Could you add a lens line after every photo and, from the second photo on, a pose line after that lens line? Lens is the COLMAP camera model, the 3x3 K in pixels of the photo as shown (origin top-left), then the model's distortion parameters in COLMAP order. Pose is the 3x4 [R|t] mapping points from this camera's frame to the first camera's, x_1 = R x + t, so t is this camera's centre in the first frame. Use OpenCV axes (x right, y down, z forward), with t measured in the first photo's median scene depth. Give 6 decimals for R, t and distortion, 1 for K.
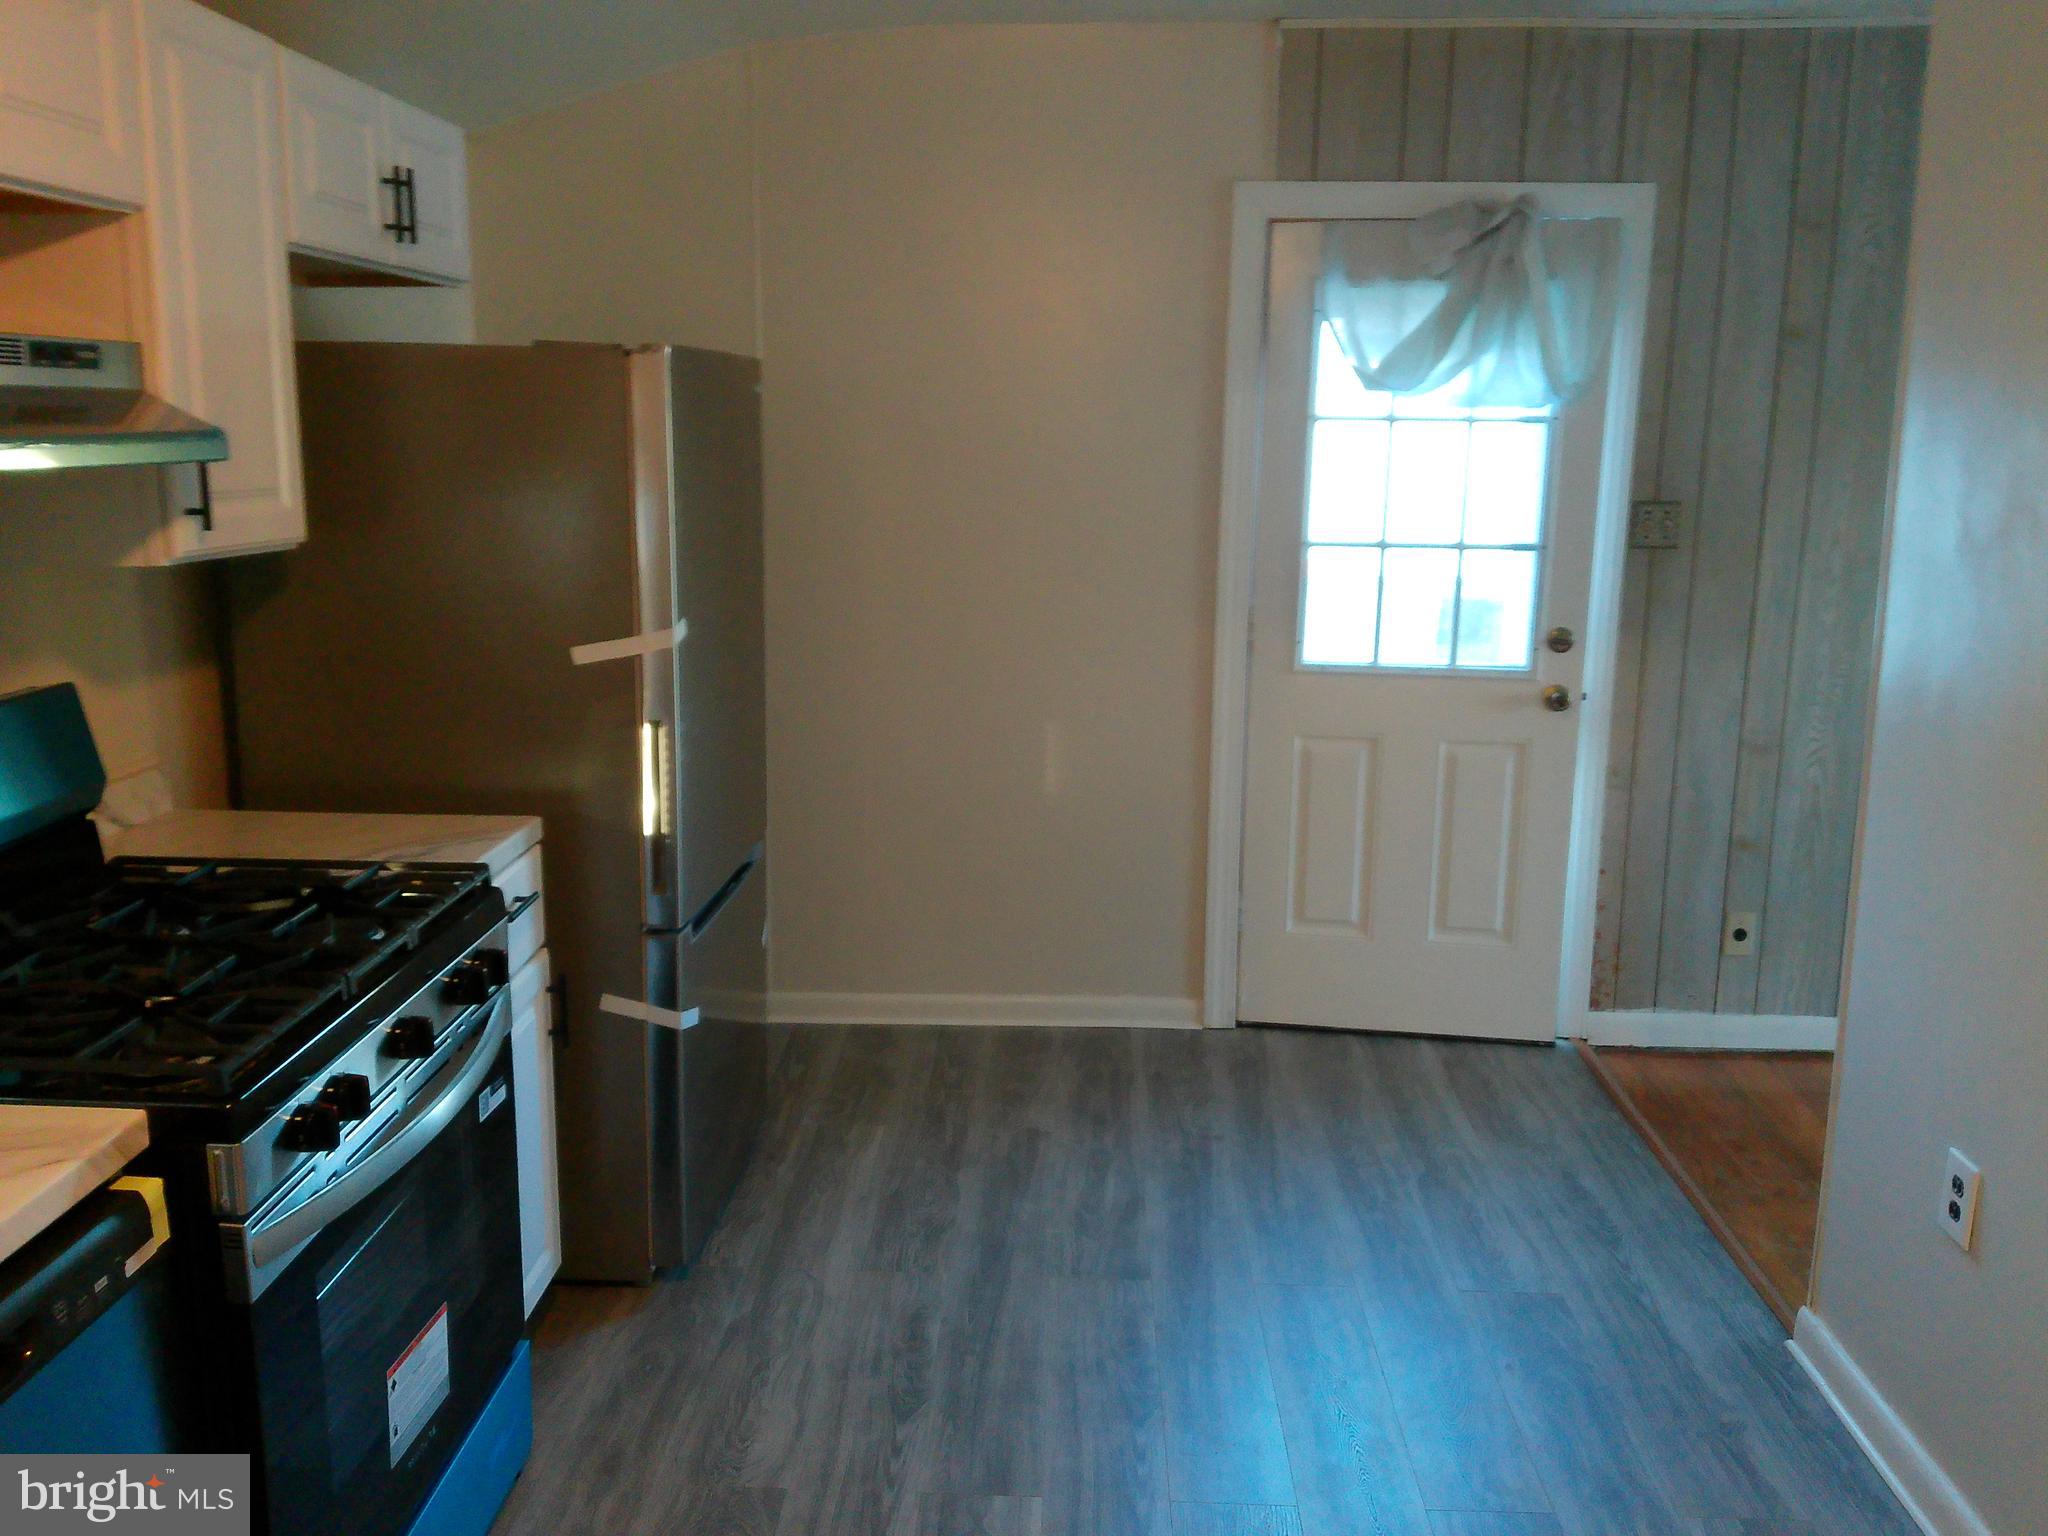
lens RADIAL K [[1705.0, 0, 1039.3], [0, 1705.0, 752.3], [0, 0, 1]] dist [0.041675, -0.083670]
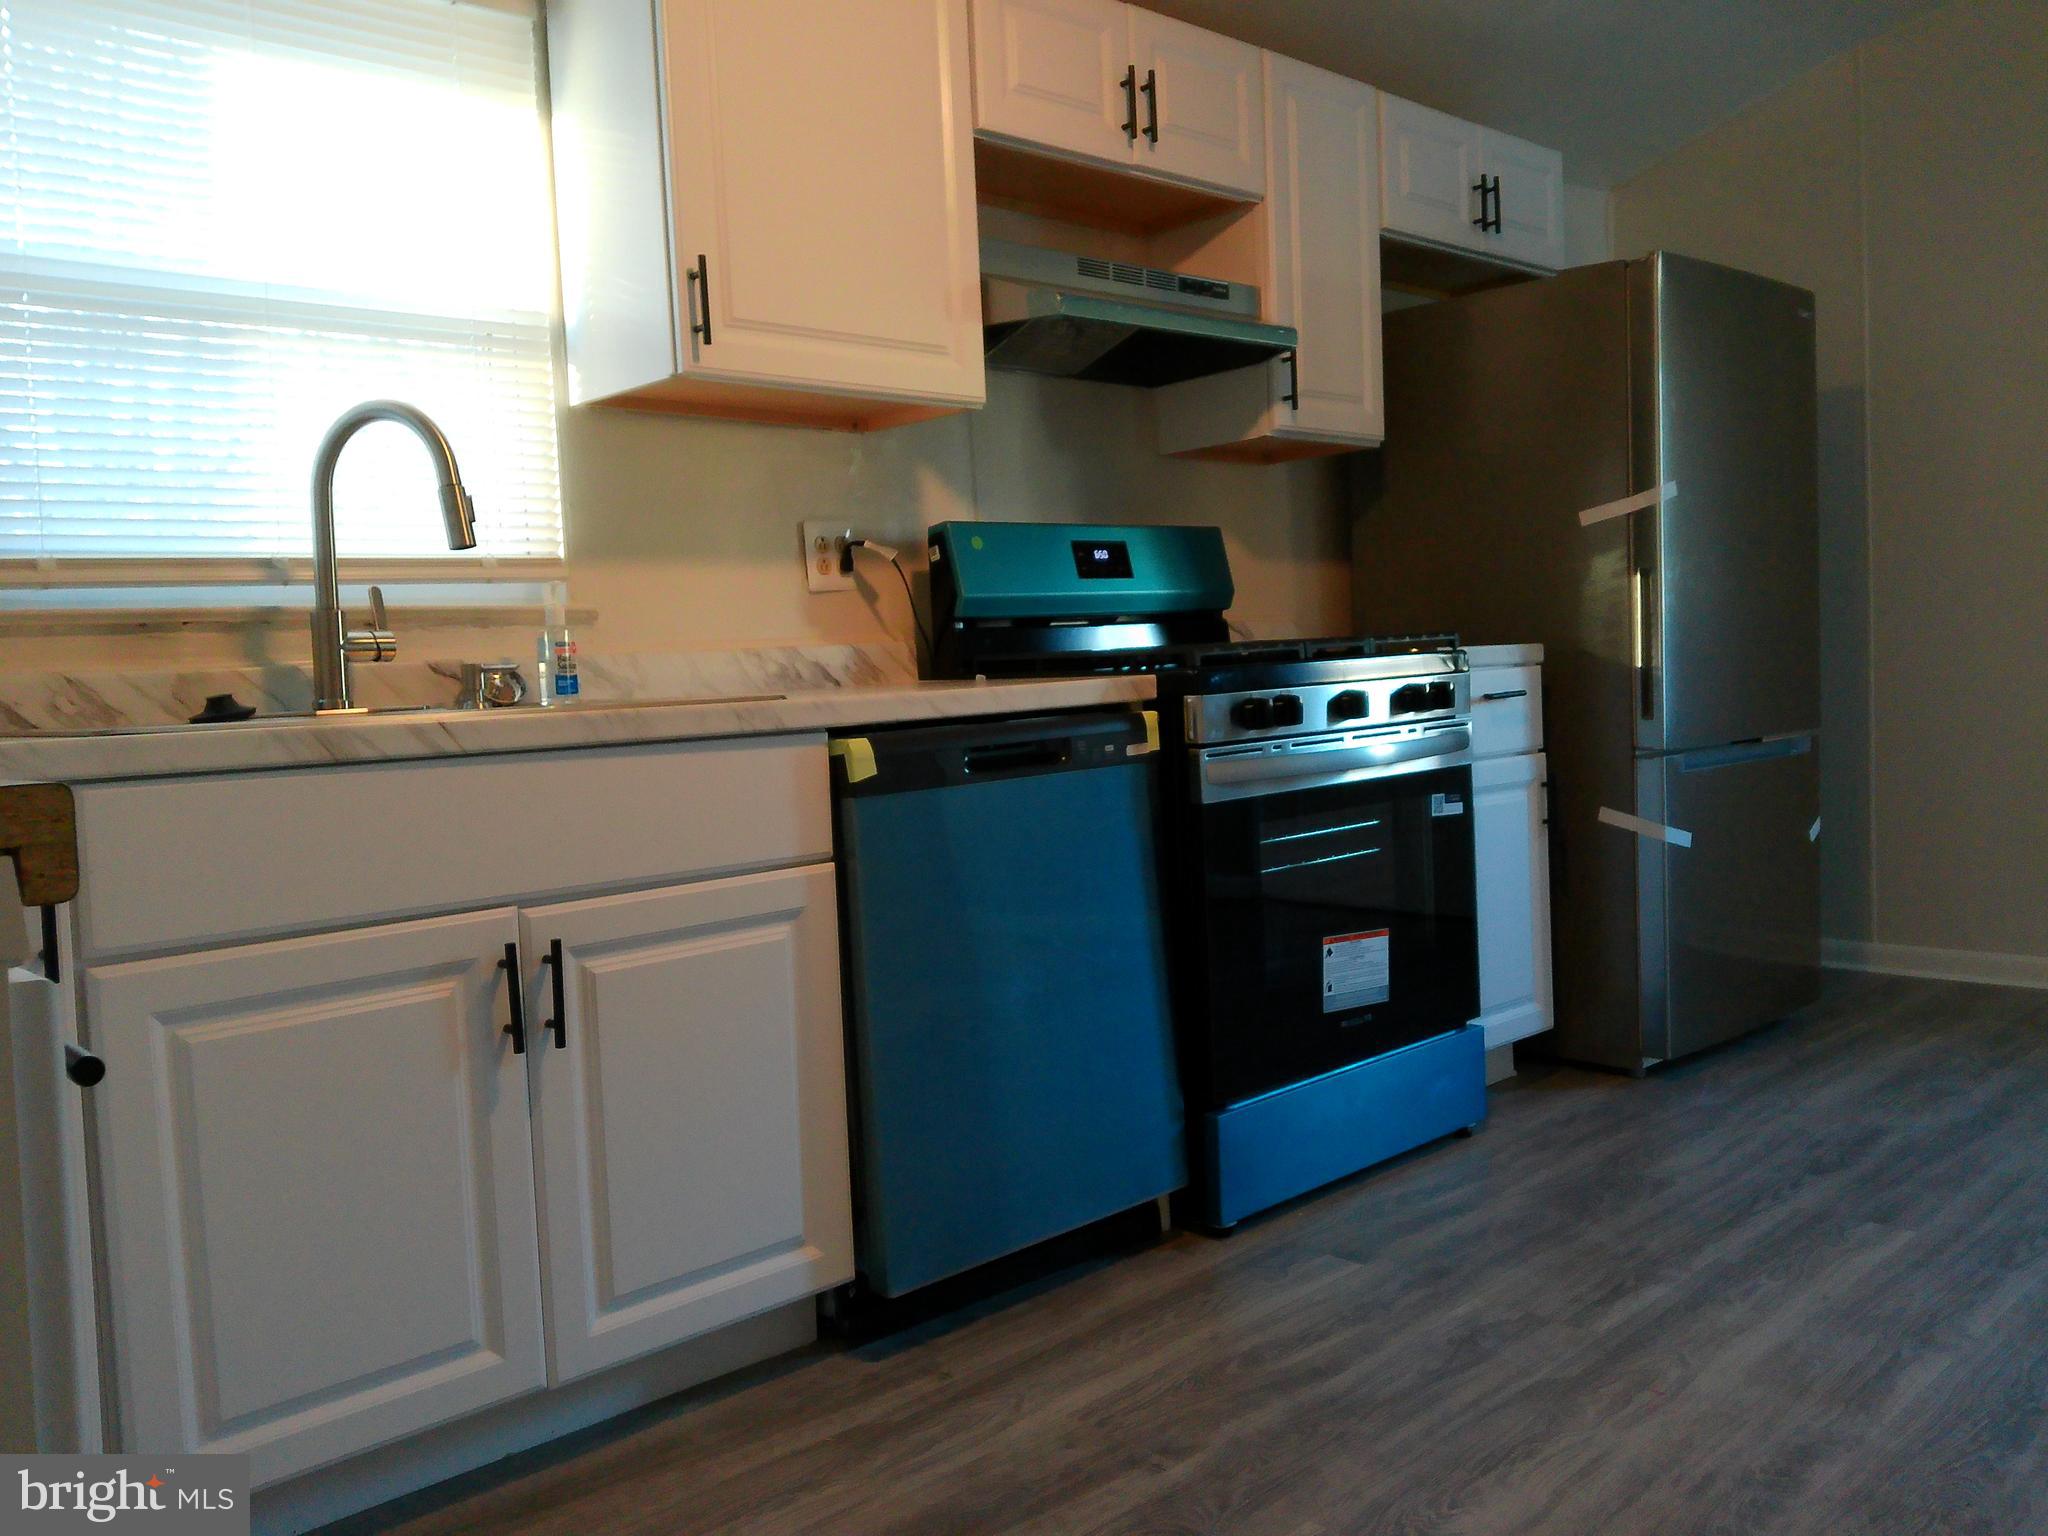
lens RADIAL K [[1705.0, 0, 1023.6], [0, 1705.0, 761.2], [0, 0, 1]] dist [0.041675, -0.083670]
pose [[0.709316, -0.000635, -0.704890, 0.323780], [-0.087706, 0.992149, -0.089151, 0.271292], [0.699413, 0.125059, 0.703692, -0.132976]]
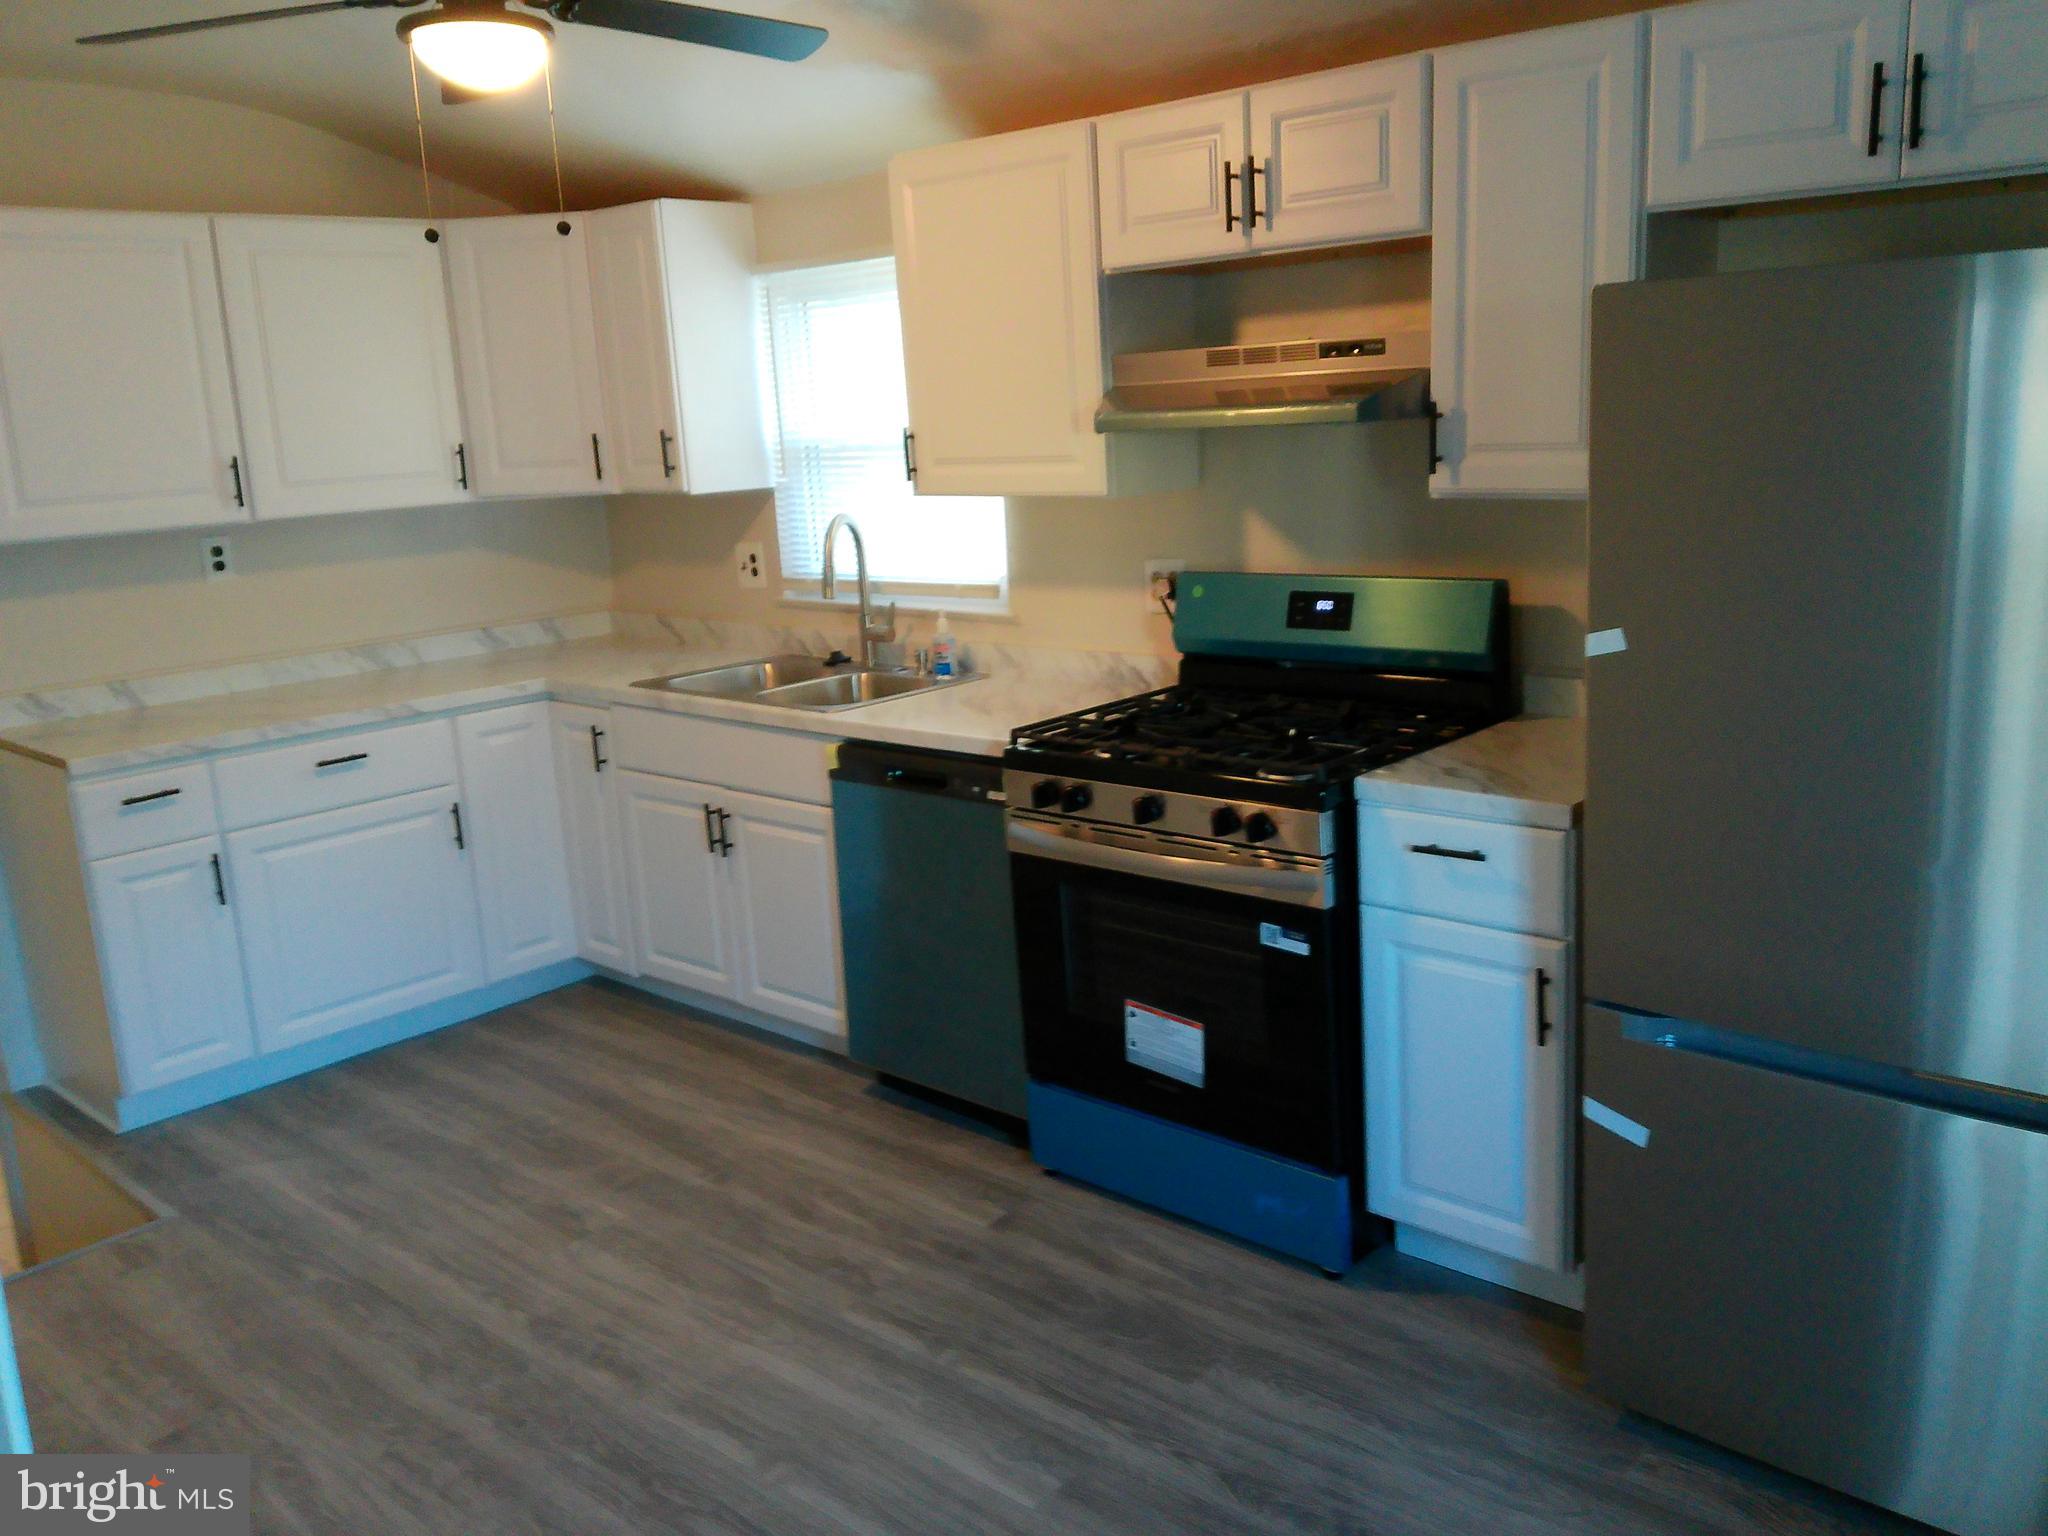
lens RADIAL K [[1705.0, 0, 1053.9], [0, 1705.0, 759.8], [0, 0, 1]] dist [0.041675, -0.083670]
pose [[-0.654248, 0.192657, -0.731330, 0.588715], [-0.096736, 0.937747, 0.333574, -0.280444], [0.750068, 0.288986, -0.594882, 1.369125]]
